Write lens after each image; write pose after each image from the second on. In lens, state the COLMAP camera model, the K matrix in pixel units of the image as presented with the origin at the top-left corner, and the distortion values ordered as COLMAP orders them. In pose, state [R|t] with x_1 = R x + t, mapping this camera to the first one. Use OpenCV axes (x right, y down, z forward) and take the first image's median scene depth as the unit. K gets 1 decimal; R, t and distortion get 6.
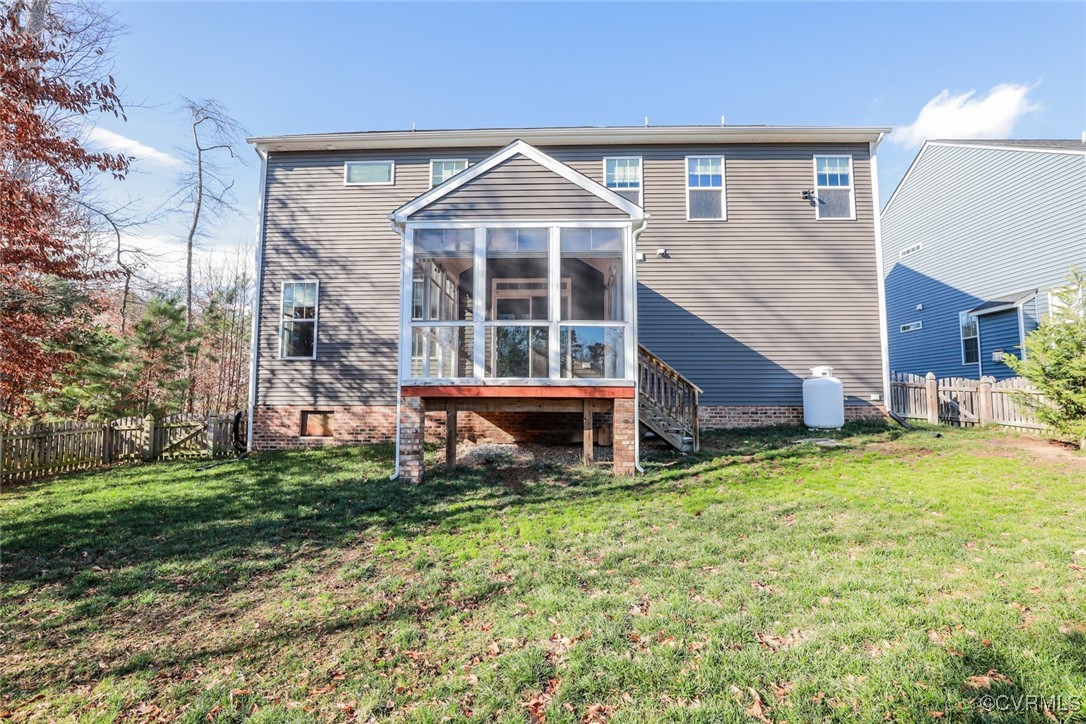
lens RADIAL K [[504.8, 0, 543.0], [0, 504.8, 362.0], [0, 0, 1]] dist [-0.028533, 0.000025]
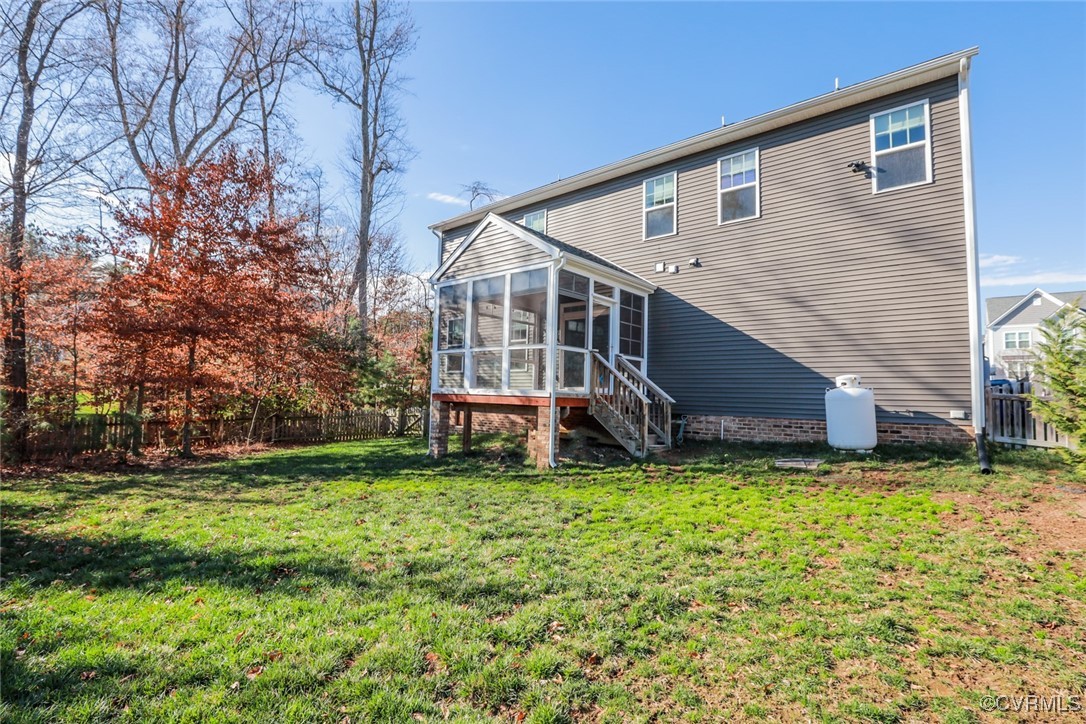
lens RADIAL K [[504.8, 0, 543.0], [0, 504.8, 362.0], [0, 0, 1]] dist [-0.028533, 0.000025]
pose [[0.776723, -0.024240, -0.629375, 0.635215], [0.026108, 0.999639, -0.006281, -0.019602], [0.629300, -0.011553, 0.777076, 0.025713]]
